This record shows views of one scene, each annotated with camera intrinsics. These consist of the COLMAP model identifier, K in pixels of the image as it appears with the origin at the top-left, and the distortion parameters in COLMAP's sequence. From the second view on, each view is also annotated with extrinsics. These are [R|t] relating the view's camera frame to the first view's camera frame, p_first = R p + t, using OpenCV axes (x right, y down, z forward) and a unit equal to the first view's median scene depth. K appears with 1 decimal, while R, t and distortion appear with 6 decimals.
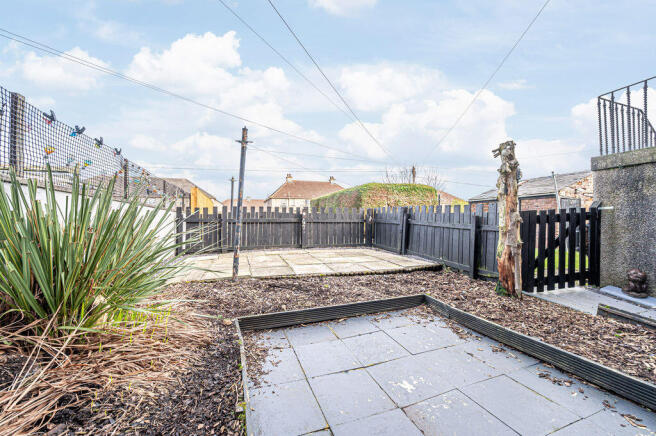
lens RADIAL K [[257.7, 0, 329.5], [0, 257.7, 222.2], [0, 0, 1]] dist [0.001617, -0.000134]
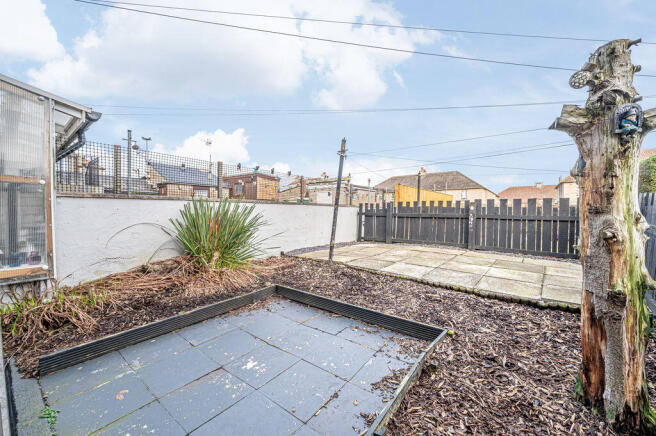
lens RADIAL K [[257.7, 0, 330.3], [0, 257.7, 217.5], [0, 0, 1]] dist [0.001617, -0.000134]
pose [[0.524654, 0.027778, -0.850862, 0.813819], [-0.011012, 0.999605, 0.025844, -0.040062], [0.851245, -0.004189, 0.524752, 0.383891]]
